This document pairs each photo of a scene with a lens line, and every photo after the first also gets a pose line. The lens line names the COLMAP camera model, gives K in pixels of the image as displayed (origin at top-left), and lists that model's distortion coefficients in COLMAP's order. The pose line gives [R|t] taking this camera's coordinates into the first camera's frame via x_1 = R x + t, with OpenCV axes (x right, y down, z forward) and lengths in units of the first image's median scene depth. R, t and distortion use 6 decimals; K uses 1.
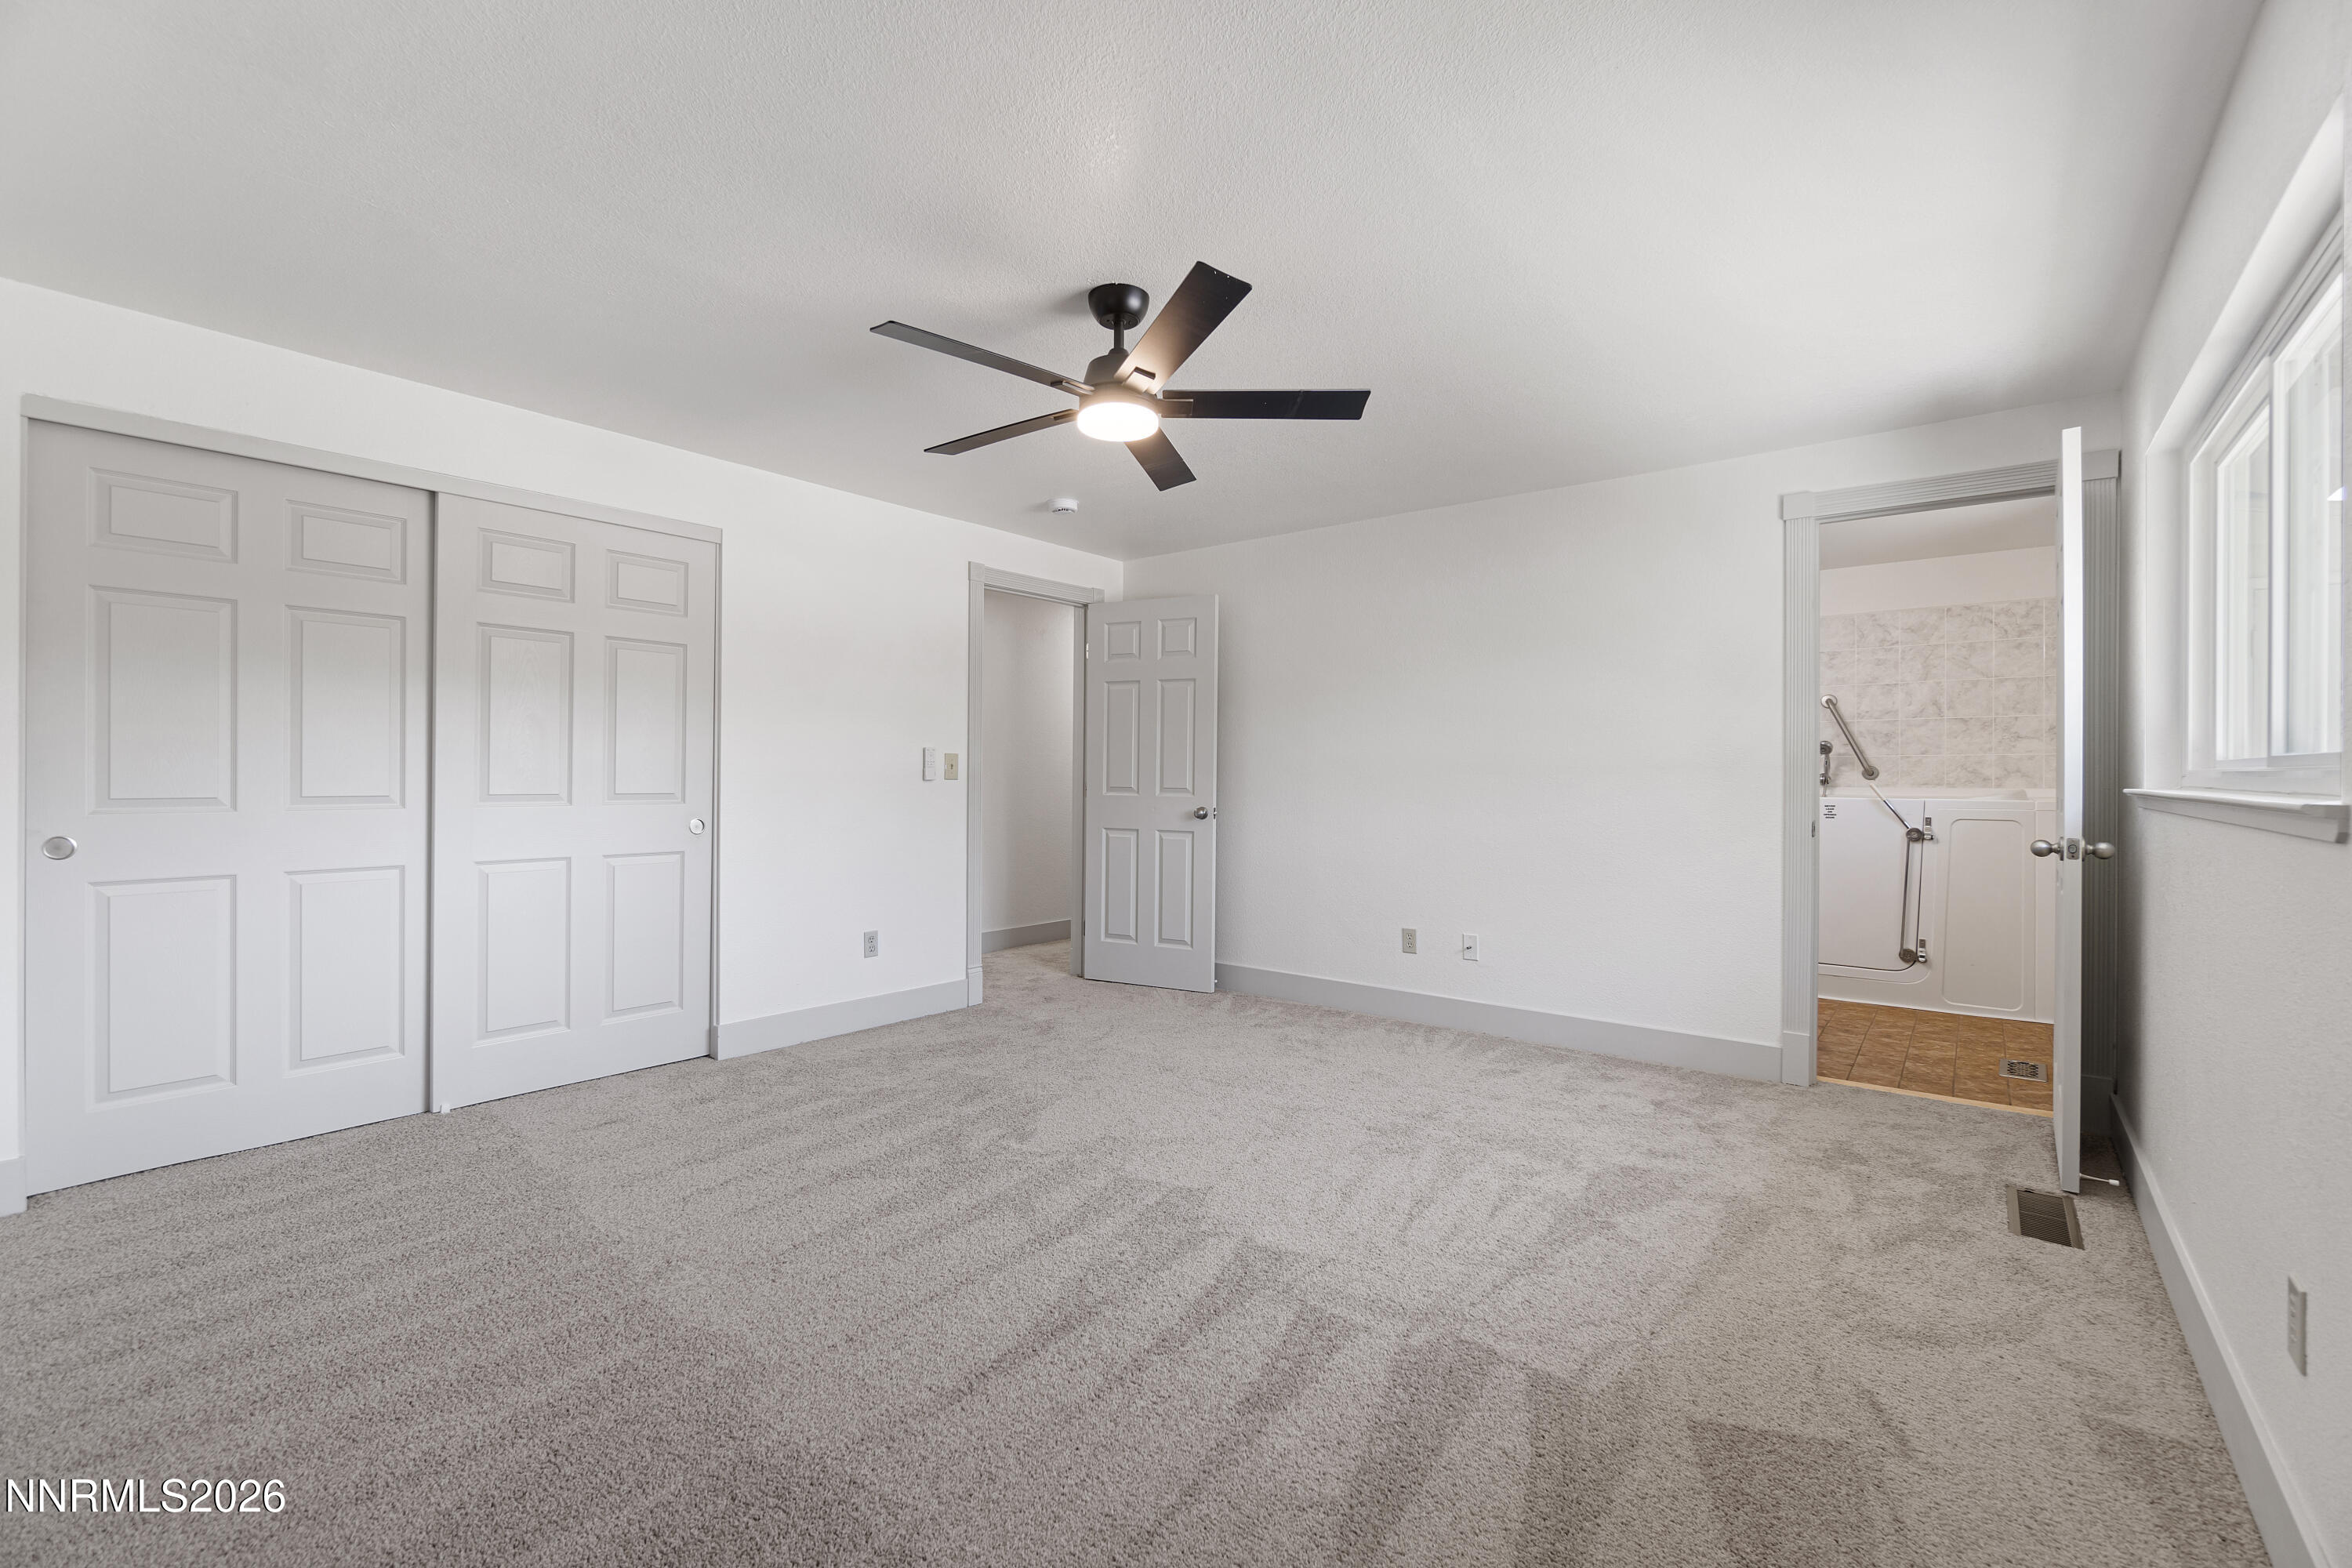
lens RADIAL K [[1009.4, 0, 1185.0], [0, 1009.4, 778.6], [0, 0, 1]] dist [-0.003114, 0.001514]
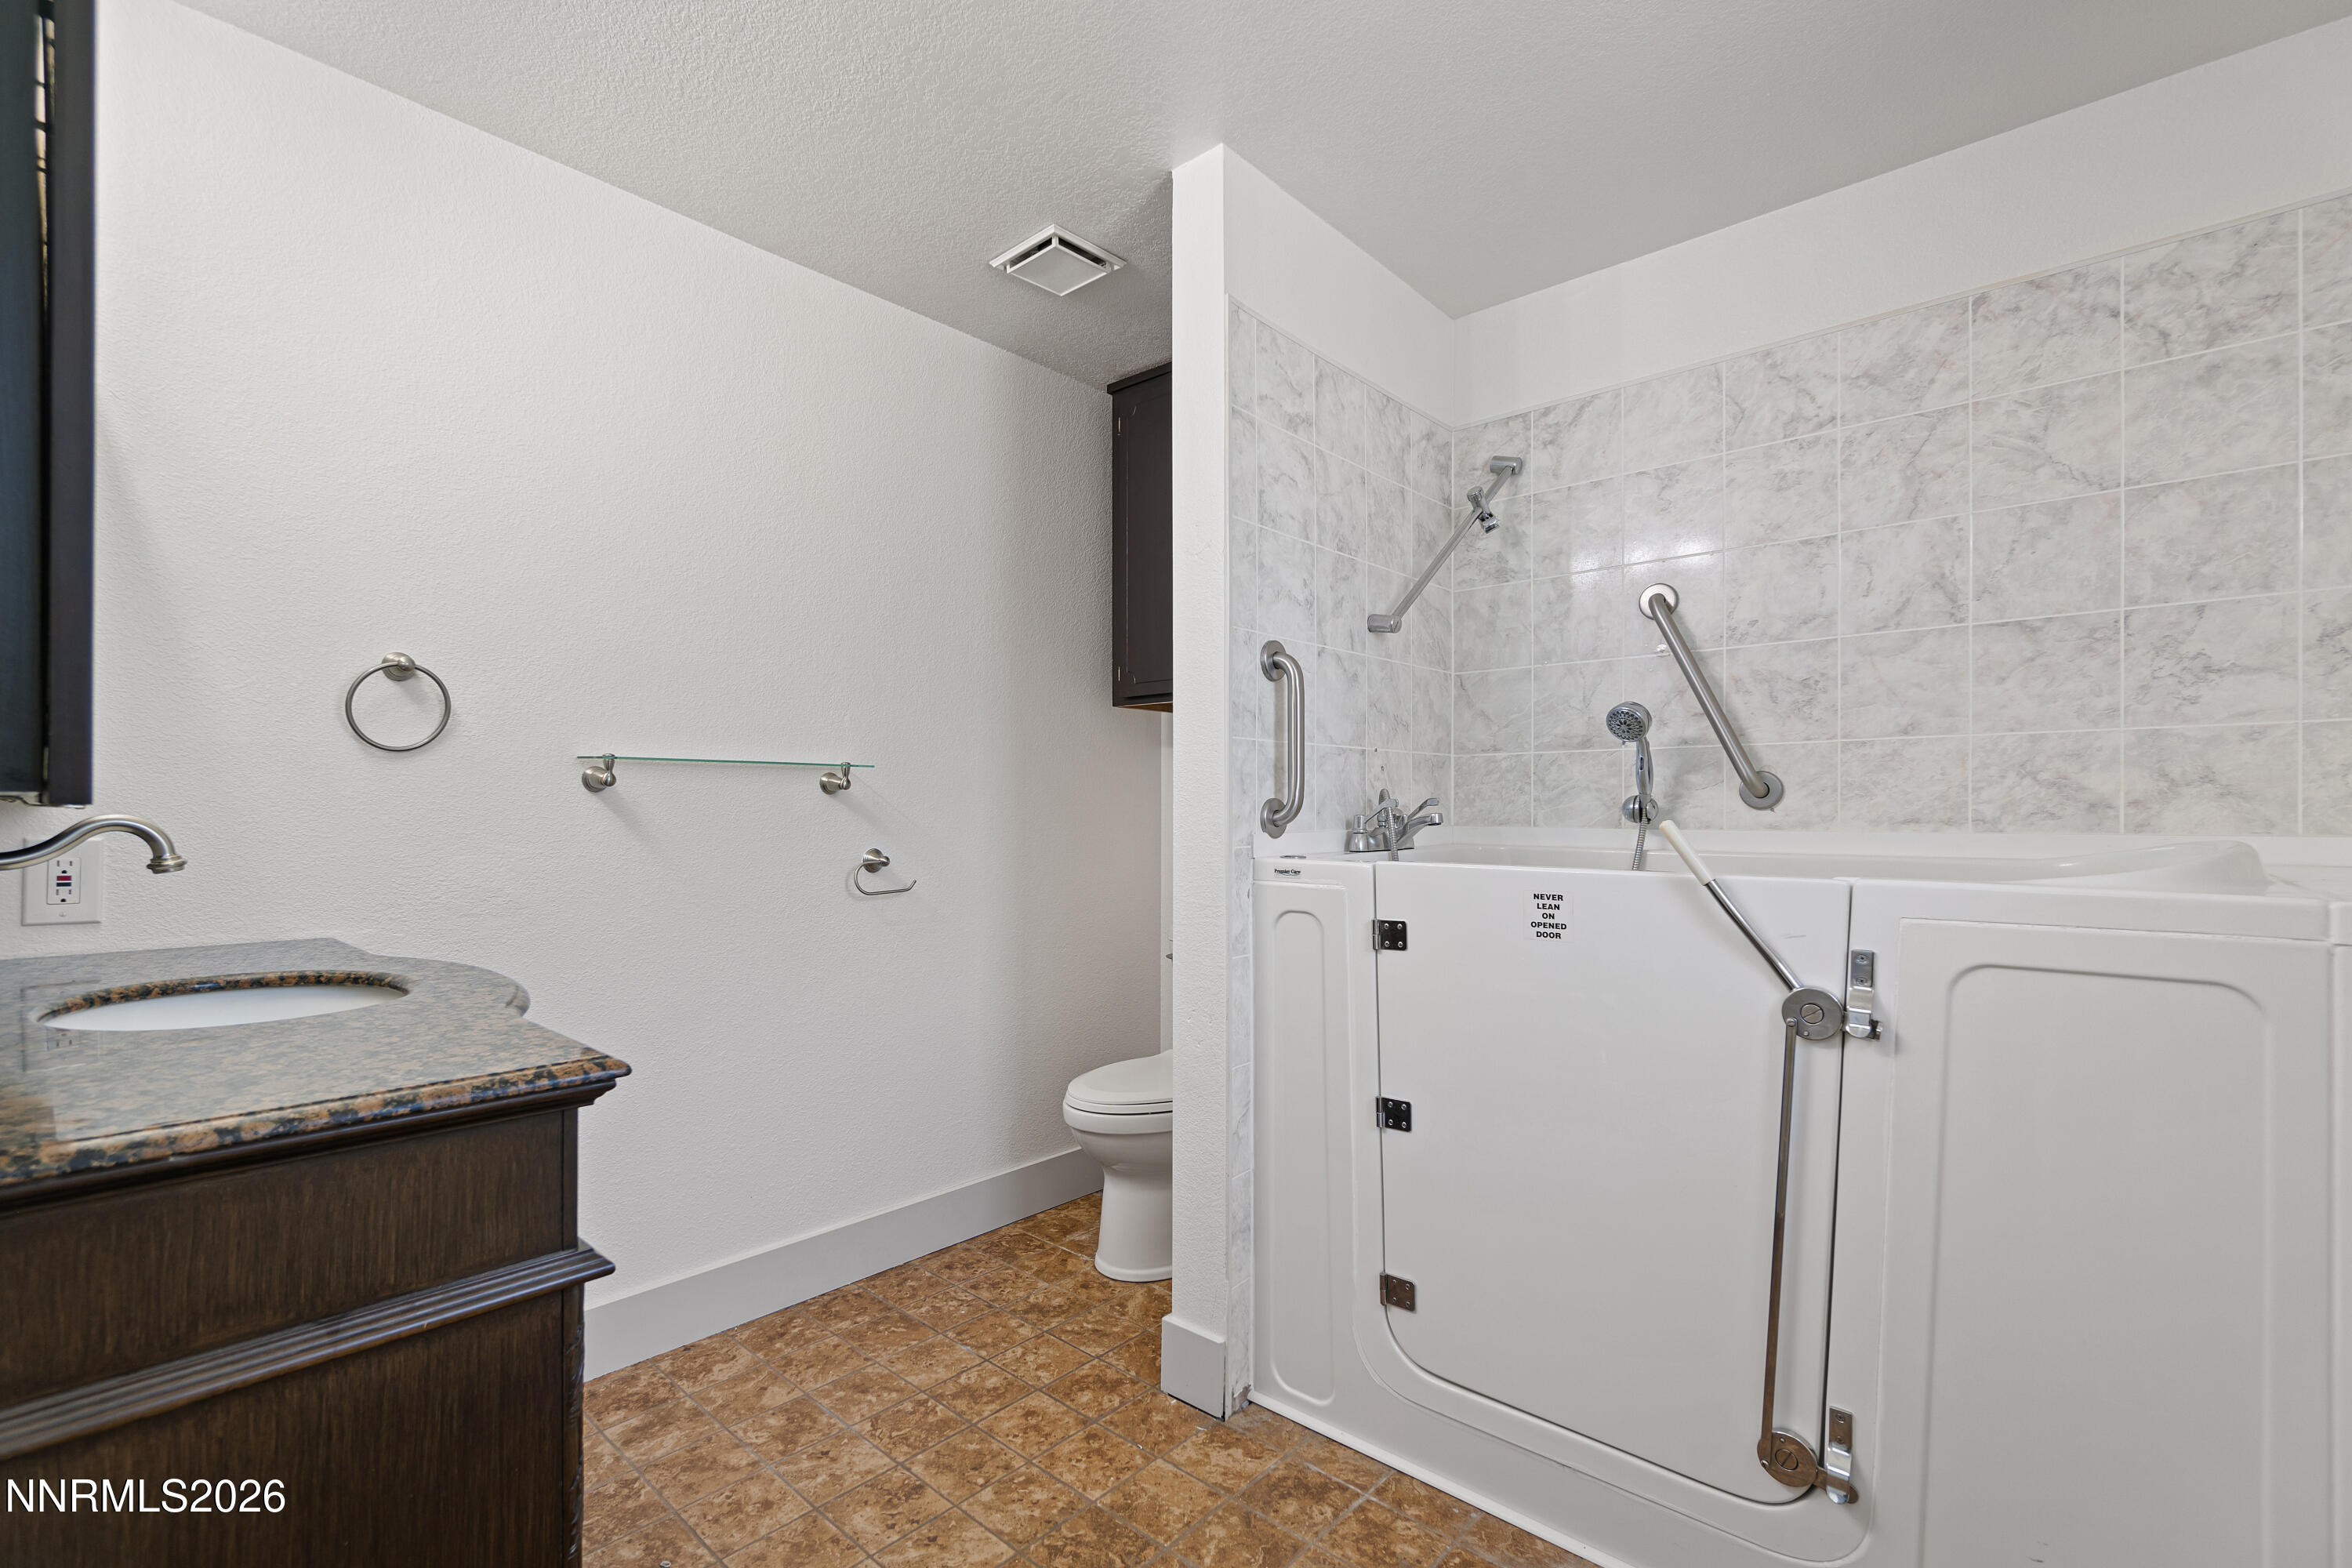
lens RADIAL K [[1009.4, 0, 1194.2], [0, 1009.4, 818.1], [0, 0, 1]] dist [-0.003114, 0.001514]
pose [[0.998042, -0.003213, -0.062462, 0.519562], [0.003501, 0.999984, 0.004504, 0.001900], [0.062447, -0.004714, 0.998037, 0.651564]]
